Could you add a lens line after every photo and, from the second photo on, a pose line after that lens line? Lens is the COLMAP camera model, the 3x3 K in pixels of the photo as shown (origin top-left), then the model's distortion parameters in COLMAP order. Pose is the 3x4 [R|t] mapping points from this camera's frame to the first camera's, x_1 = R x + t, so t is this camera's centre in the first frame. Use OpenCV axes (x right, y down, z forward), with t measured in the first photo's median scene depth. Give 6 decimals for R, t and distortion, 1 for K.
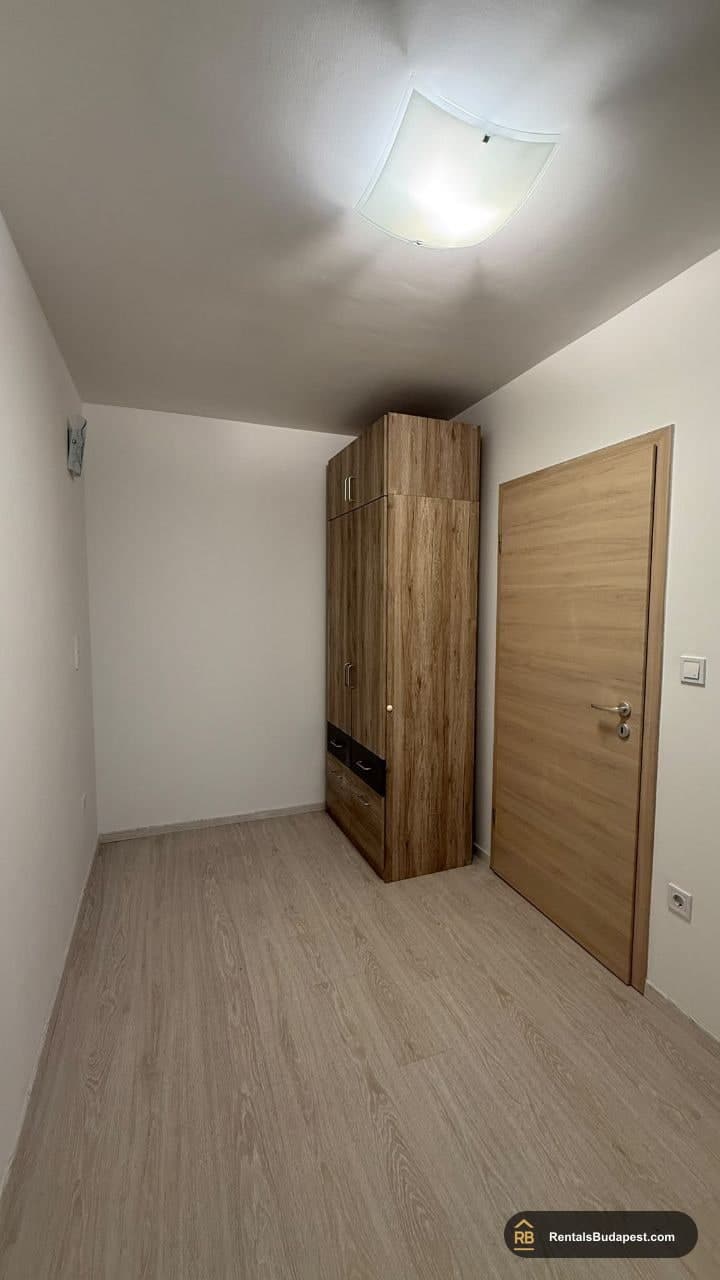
lens RADIAL K [[508.8, 0, 360.0], [0, 508.8, 640.0], [0, 0, 1]] dist [0.000854, 0.000042]
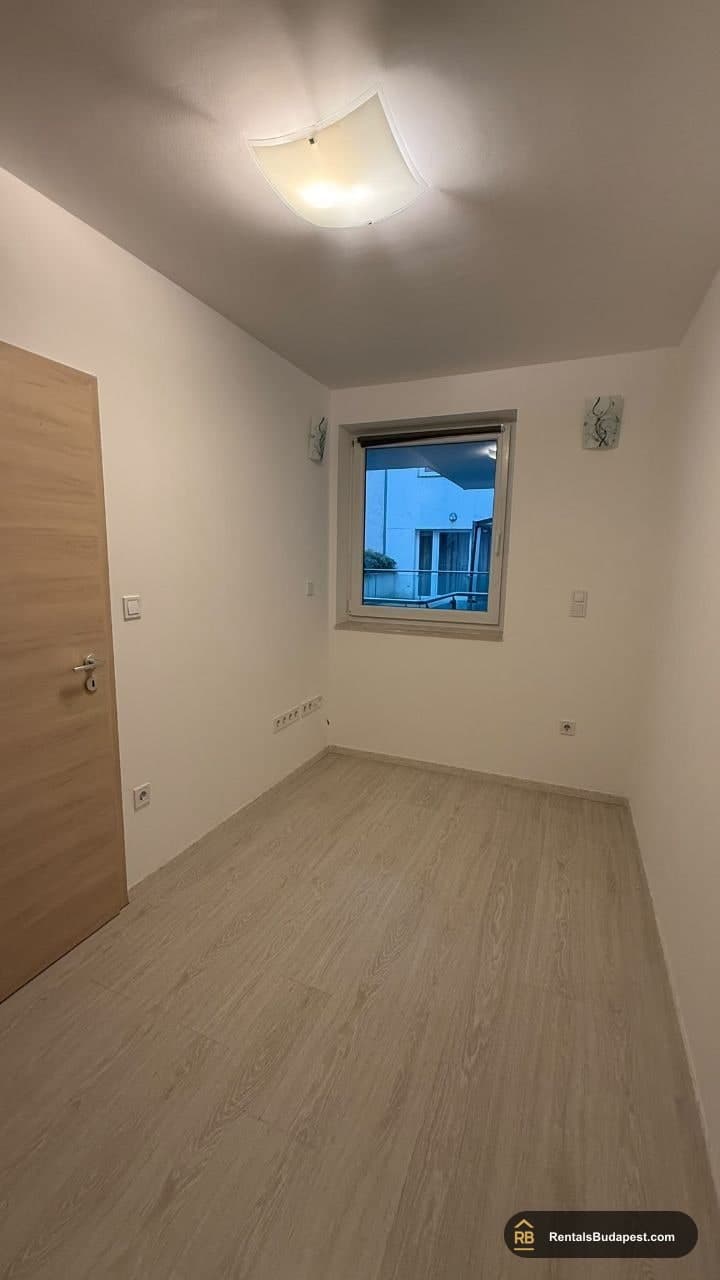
lens RADIAL K [[508.8, 0, 360.0], [0, 508.8, 640.0], [0, 0, 1]] dist [0.000854, 0.000042]
pose [[-0.718900, -0.130262, 0.682799, -0.544967], [0.034708, 0.974332, 0.222423, -0.110072], [-0.694247, 0.183599, -0.695926, 1.427888]]
